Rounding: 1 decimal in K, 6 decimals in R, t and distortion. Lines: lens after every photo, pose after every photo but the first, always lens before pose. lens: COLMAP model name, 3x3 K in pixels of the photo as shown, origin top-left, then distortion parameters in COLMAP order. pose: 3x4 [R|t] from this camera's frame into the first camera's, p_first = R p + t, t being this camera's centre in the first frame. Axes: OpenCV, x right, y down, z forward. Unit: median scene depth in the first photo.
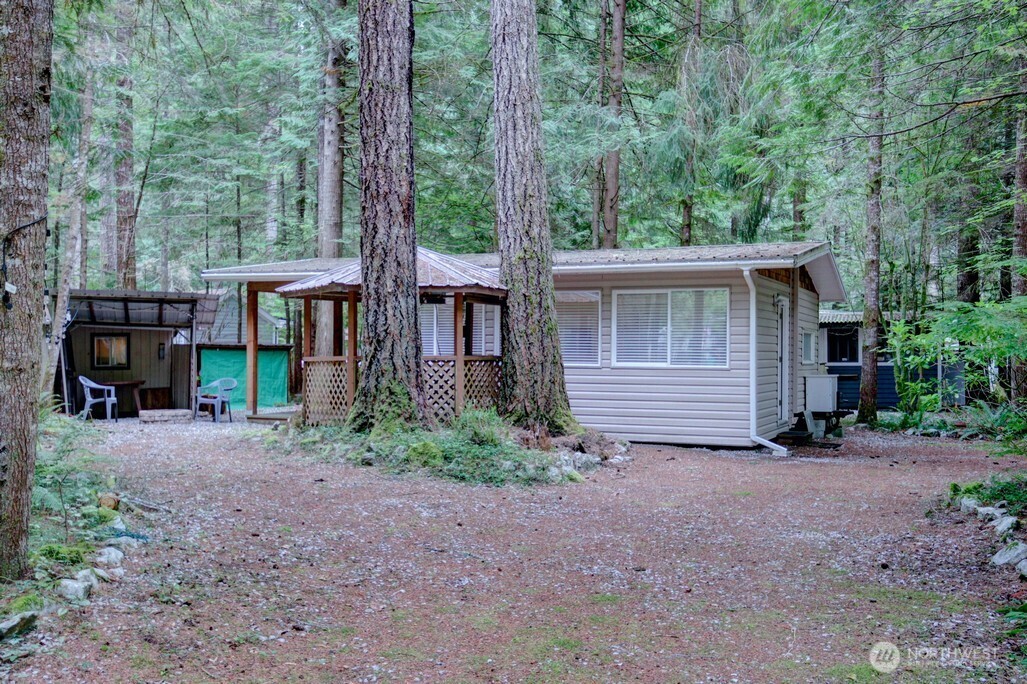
lens RADIAL K [[1088.7, 0, 512.2], [0, 1088.7, 362.6], [0, 0, 1]] dist [0.019673, 0.008074]
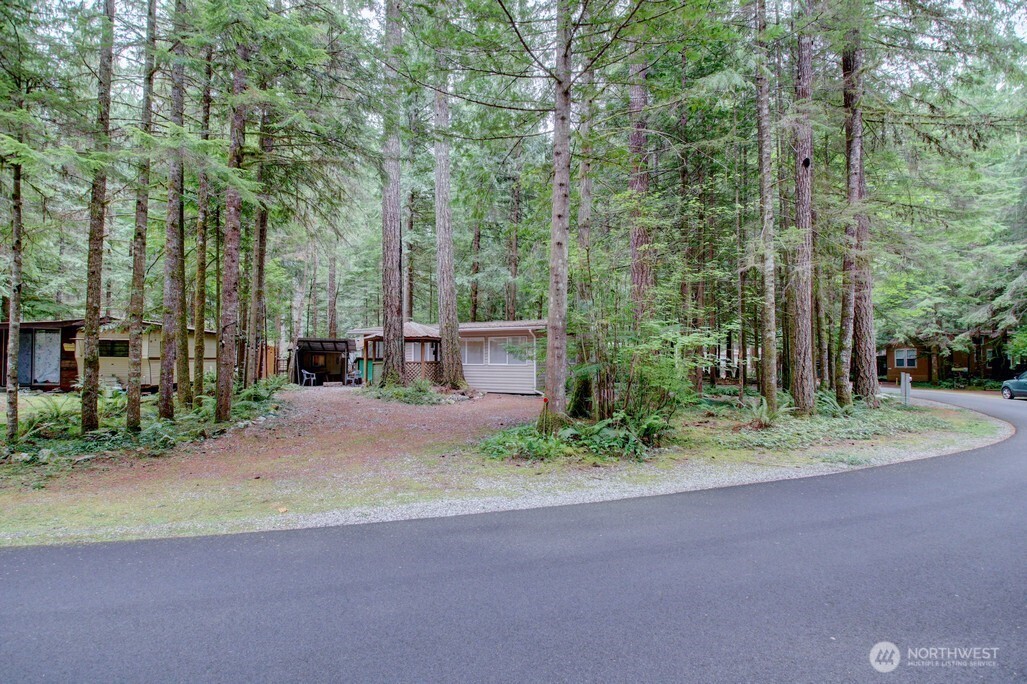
lens RADIAL K [[477.1, 0, 506.8], [0, 477.1, 348.5], [0, 0, 1]] dist [0.005910, -0.019974]
pose [[0.998924, -0.005923, -0.045987, 0.207208], [0.004237, 0.999319, -0.036665, 0.006448], [0.046173, 0.036431, 0.998269, -0.205003]]
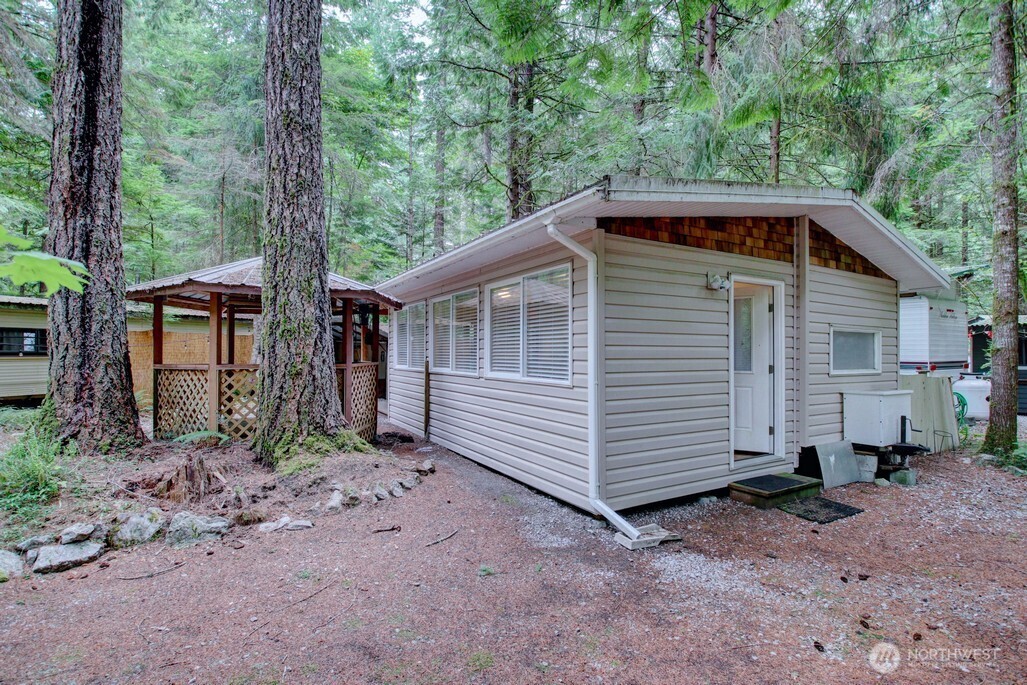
lens RADIAL K [[477.1, 0, 506.8], [0, 477.1, 349.0], [0, 0, 1]] dist [0.005910, -0.019974]
pose [[0.802222, -0.009345, -0.596952, 0.344976], [-0.002923, 0.999804, -0.019580, -0.010980], [0.597018, 0.017452, 0.802038, 0.764051]]
